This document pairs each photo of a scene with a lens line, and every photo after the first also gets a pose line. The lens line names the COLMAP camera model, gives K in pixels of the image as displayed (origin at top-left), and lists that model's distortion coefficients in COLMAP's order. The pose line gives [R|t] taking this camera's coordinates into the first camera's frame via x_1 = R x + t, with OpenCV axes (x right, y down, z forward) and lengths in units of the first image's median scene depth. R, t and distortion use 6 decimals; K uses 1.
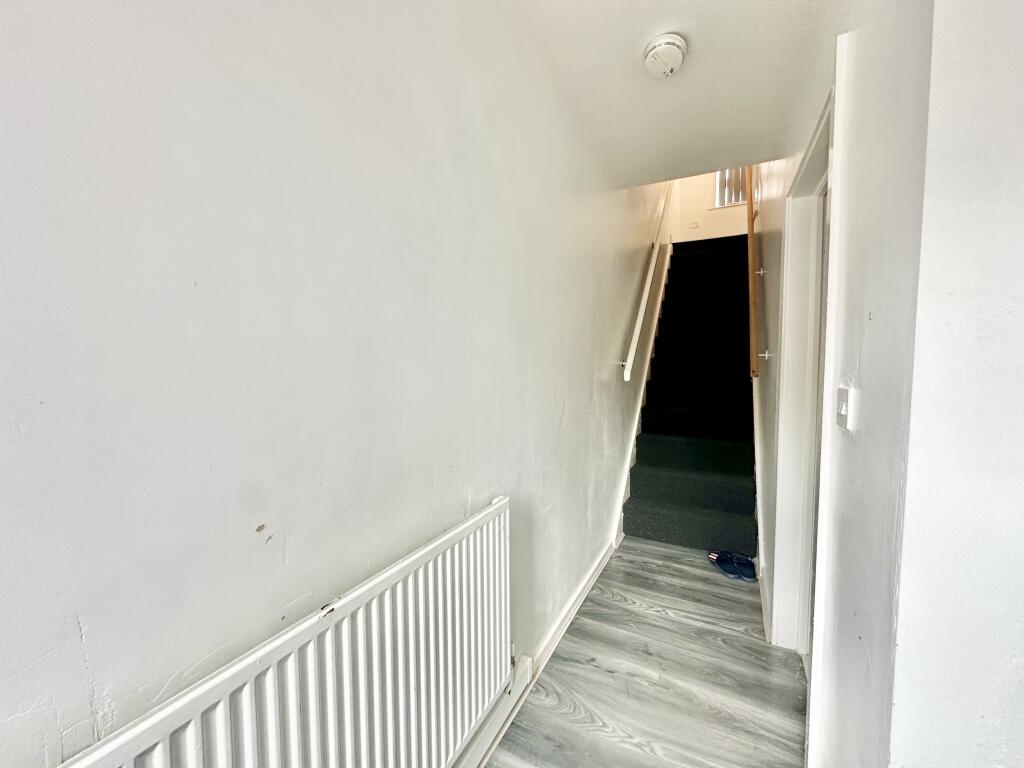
lens RADIAL K [[402.6, 0, 513.5], [0, 402.6, 381.3], [0, 0, 1]] dist [-0.004577, -0.000429]
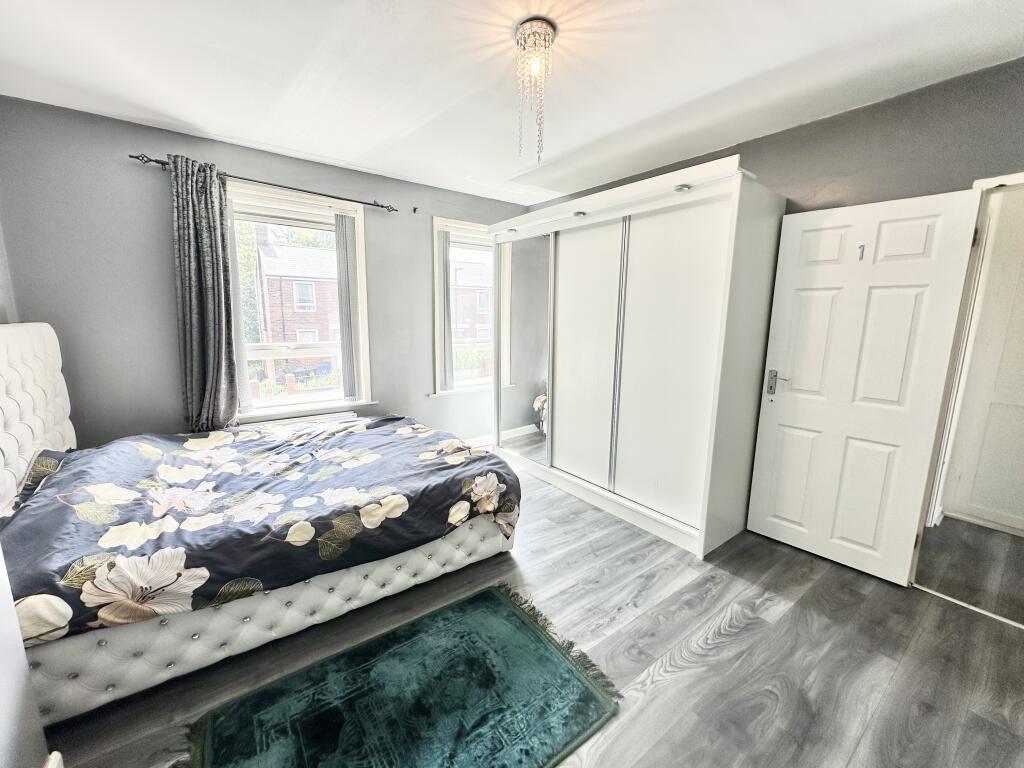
lens RADIAL K [[402.6, 0, 512.9], [0, 402.6, 382.6], [0, 0, 1]] dist [-0.004577, -0.000429]
pose [[-0.430900, 0.145877, -0.890531, 1.371209], [-0.060379, 0.979975, 0.189744, -0.149823], [0.900377, 0.135530, -0.413464, 1.005827]]
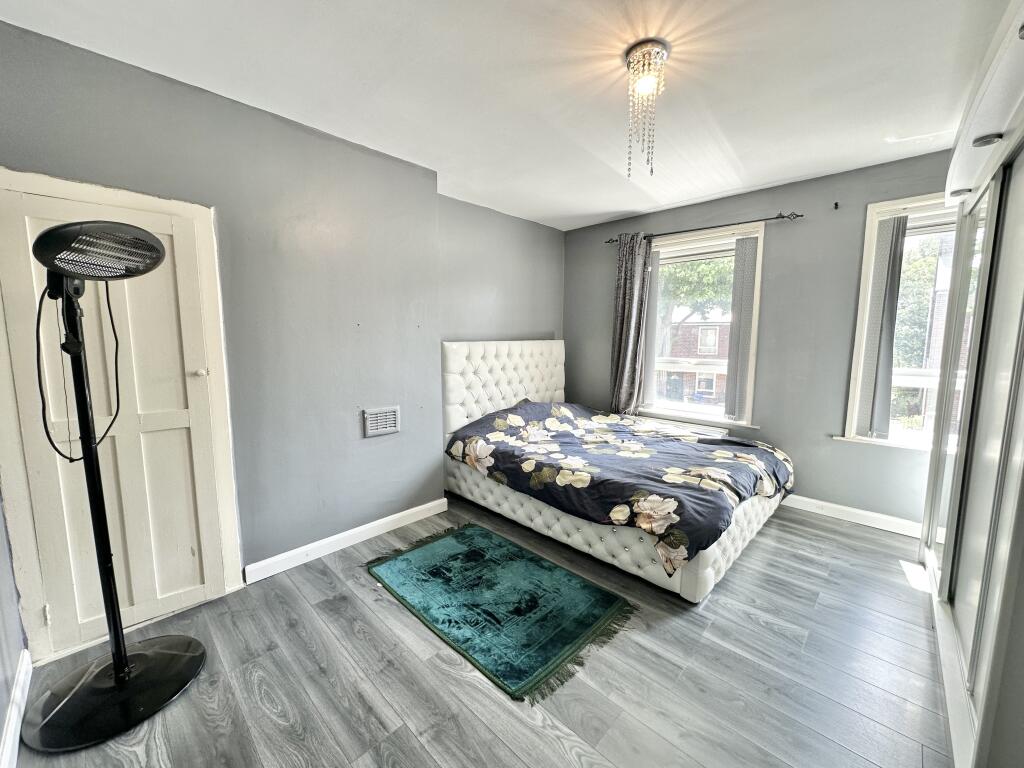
lens RADIAL K [[402.6, 0, 512.5], [0, 402.6, 381.2], [0, 0, 1]] dist [-0.004577, -0.000429]
pose [[-0.964963, -0.028595, 0.260822, 0.164962], [0.015374, 0.986174, 0.164996, -0.177461], [-0.261934, 0.163225, -0.951182, 1.865786]]
